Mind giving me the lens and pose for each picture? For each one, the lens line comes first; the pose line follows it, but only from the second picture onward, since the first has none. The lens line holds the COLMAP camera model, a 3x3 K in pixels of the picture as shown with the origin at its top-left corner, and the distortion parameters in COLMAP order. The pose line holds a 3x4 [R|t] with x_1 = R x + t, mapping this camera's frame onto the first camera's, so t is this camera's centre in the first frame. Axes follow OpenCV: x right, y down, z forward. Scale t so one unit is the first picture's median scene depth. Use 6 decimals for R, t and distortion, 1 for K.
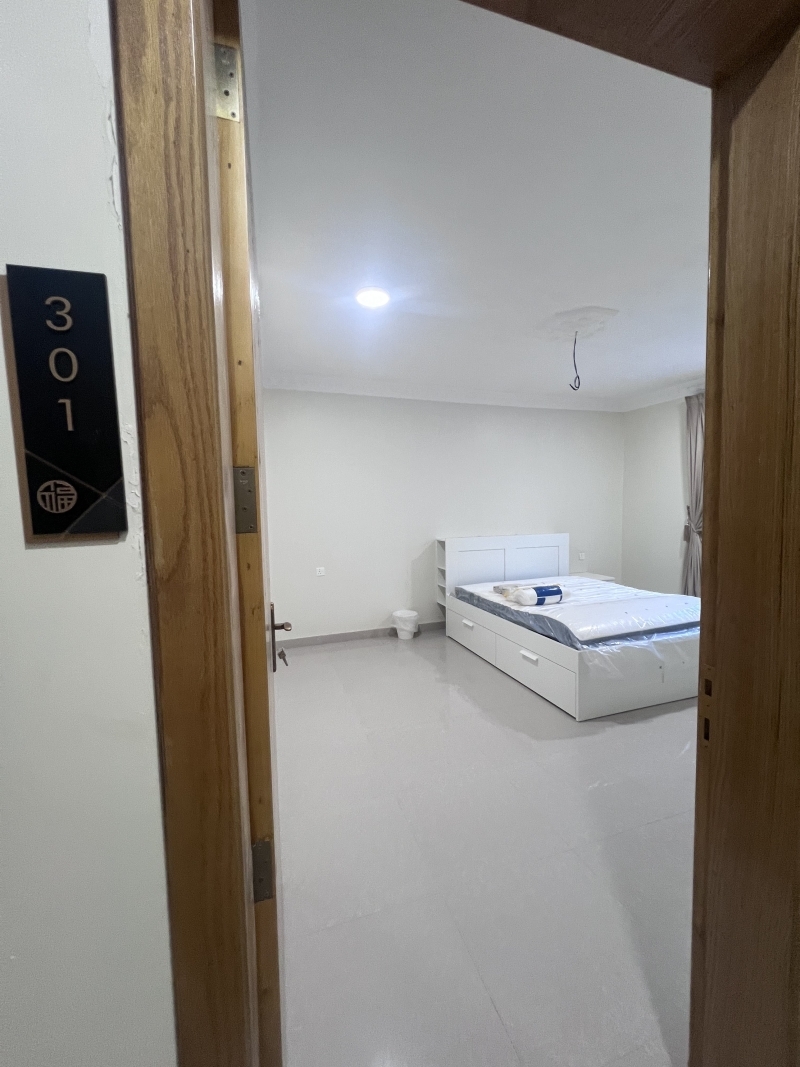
lens RADIAL K [[427.5, 0, 398.5], [0, 427.5, 534.3], [0, 0, 1]] dist [-0.002804, -0.000629]
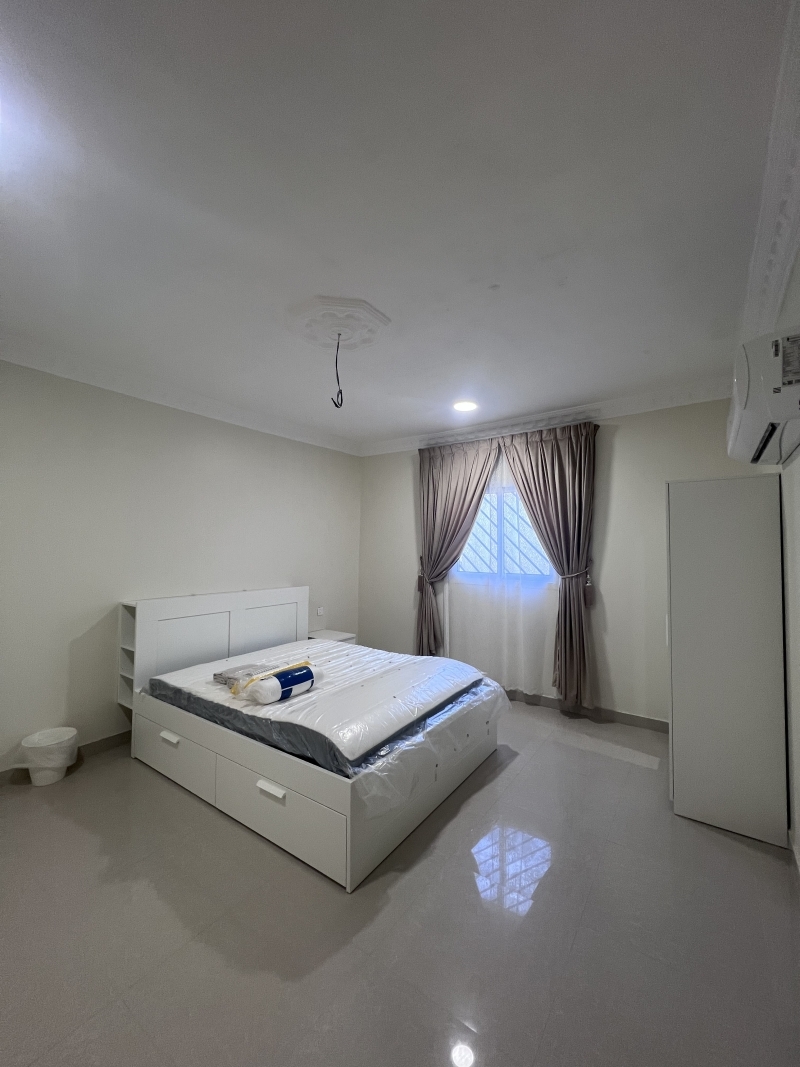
lens RADIAL K [[427.5, 0, 398.5], [0, 427.5, 532.1], [0, 0, 1]] dist [-0.002804, -0.000629]
pose [[0.804367, 0.045065, 0.592421, 0.052427], [0.013822, 0.995430, -0.094490, -0.038273], [-0.593972, 0.084193, 0.800068, 0.297798]]
